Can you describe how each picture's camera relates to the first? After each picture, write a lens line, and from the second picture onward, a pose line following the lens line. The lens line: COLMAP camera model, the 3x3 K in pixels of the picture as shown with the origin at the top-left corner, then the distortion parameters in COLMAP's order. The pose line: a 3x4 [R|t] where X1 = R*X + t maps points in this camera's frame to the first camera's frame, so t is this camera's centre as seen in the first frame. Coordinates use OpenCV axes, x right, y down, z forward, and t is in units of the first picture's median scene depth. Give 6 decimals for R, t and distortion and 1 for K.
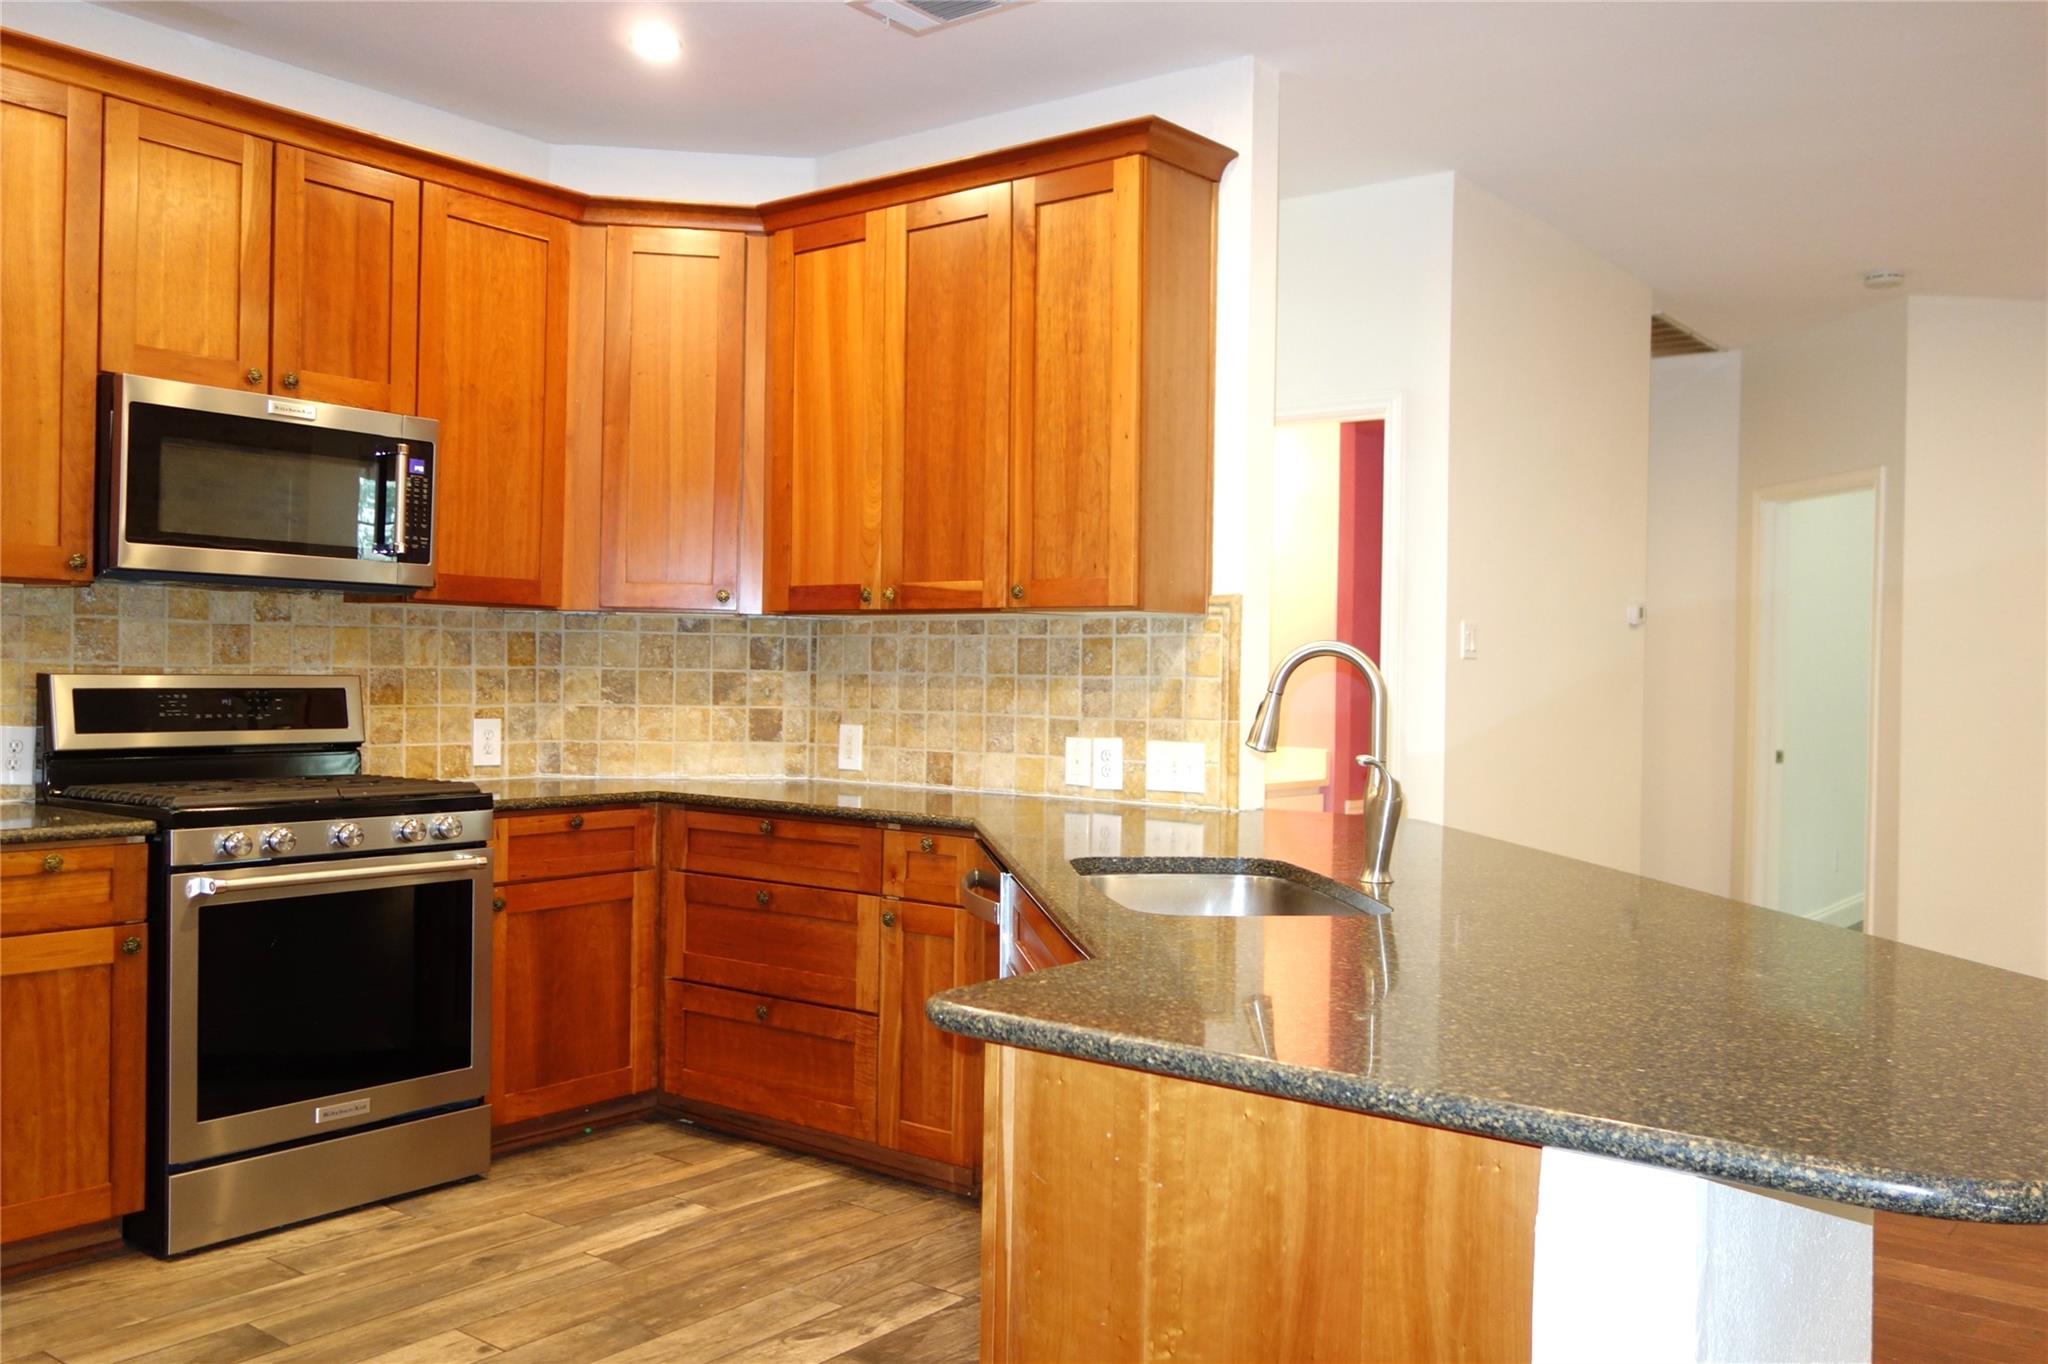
lens RADIAL K [[1695.3, 0, 1024.0], [0, 1695.3, 682.0], [0, 0, 1]] dist [0.010513, -0.010027]
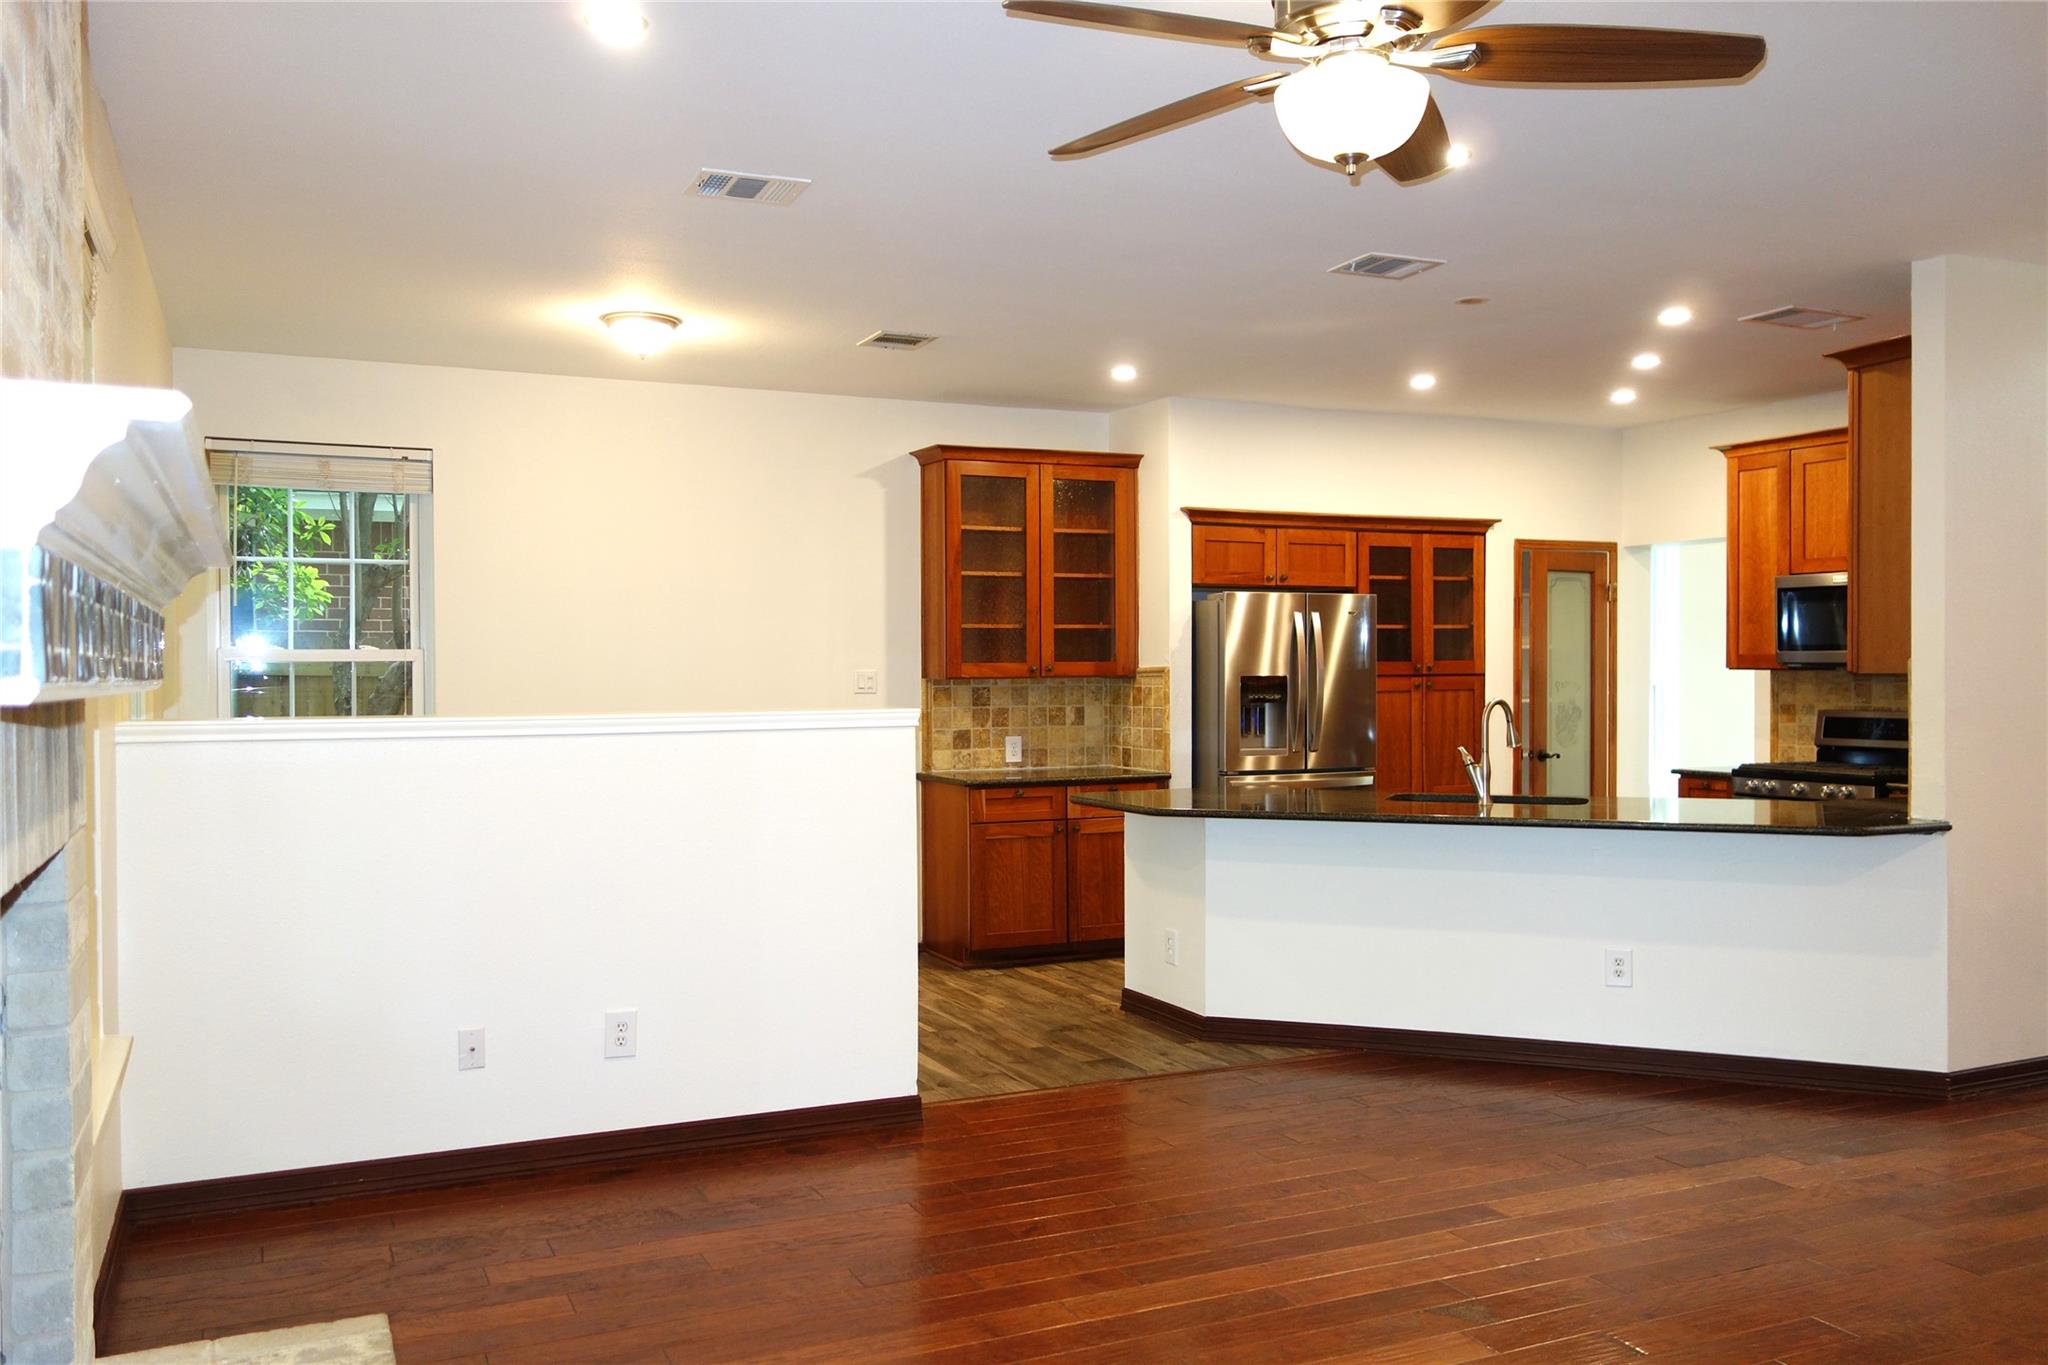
lens RADIAL K [[1610.8, 0, 1024.0], [0, 1610.8, 682.5], [0, 0, 1]] dist [0.002209, -0.004536]
pose [[-0.463526, -0.005964, -0.886063, 1.490631], [-0.010324, 0.999946, -0.001330, -0.023203], [0.886023, 0.008531, -0.463562, 0.906411]]
